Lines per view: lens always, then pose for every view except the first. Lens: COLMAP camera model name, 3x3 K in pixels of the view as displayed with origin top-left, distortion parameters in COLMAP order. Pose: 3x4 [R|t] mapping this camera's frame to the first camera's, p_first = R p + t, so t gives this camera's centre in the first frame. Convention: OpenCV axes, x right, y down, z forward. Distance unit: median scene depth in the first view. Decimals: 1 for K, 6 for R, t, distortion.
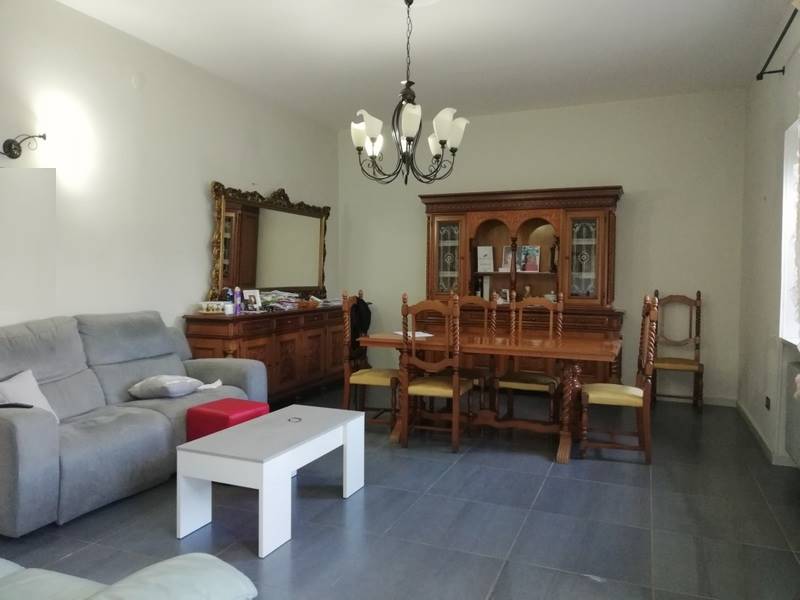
lens RADIAL K [[600.5, 0, 402.2], [0, 600.5, 298.9], [0, 0, 1]] dist [0.040006, -0.044036]
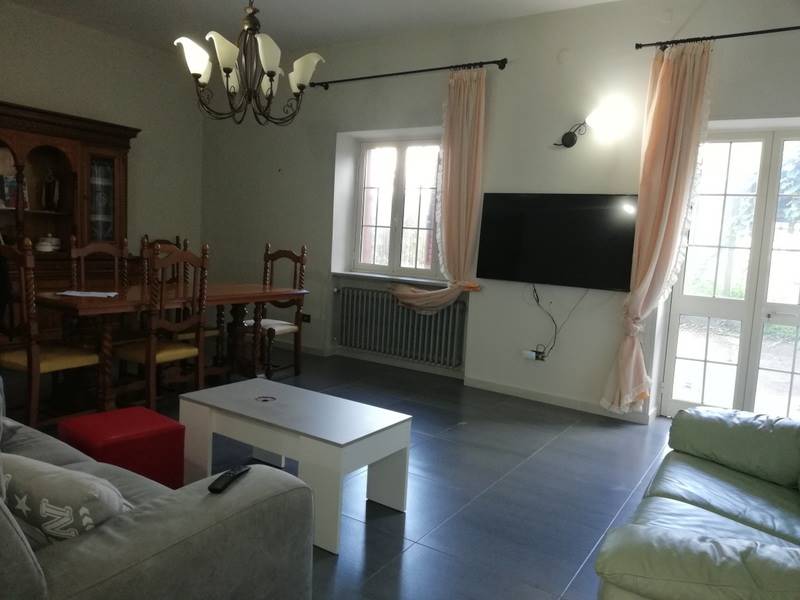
lens RADIAL K [[600.5, 0, 400.3], [0, 600.5, 300.8], [0, 0, 1]] dist [0.040006, -0.044036]
pose [[0.207799, -0.099527, 0.973095, -0.620396], [-0.002366, 0.994756, 0.102248, -0.010312], [-0.978169, -0.023549, 0.206474, 0.427548]]
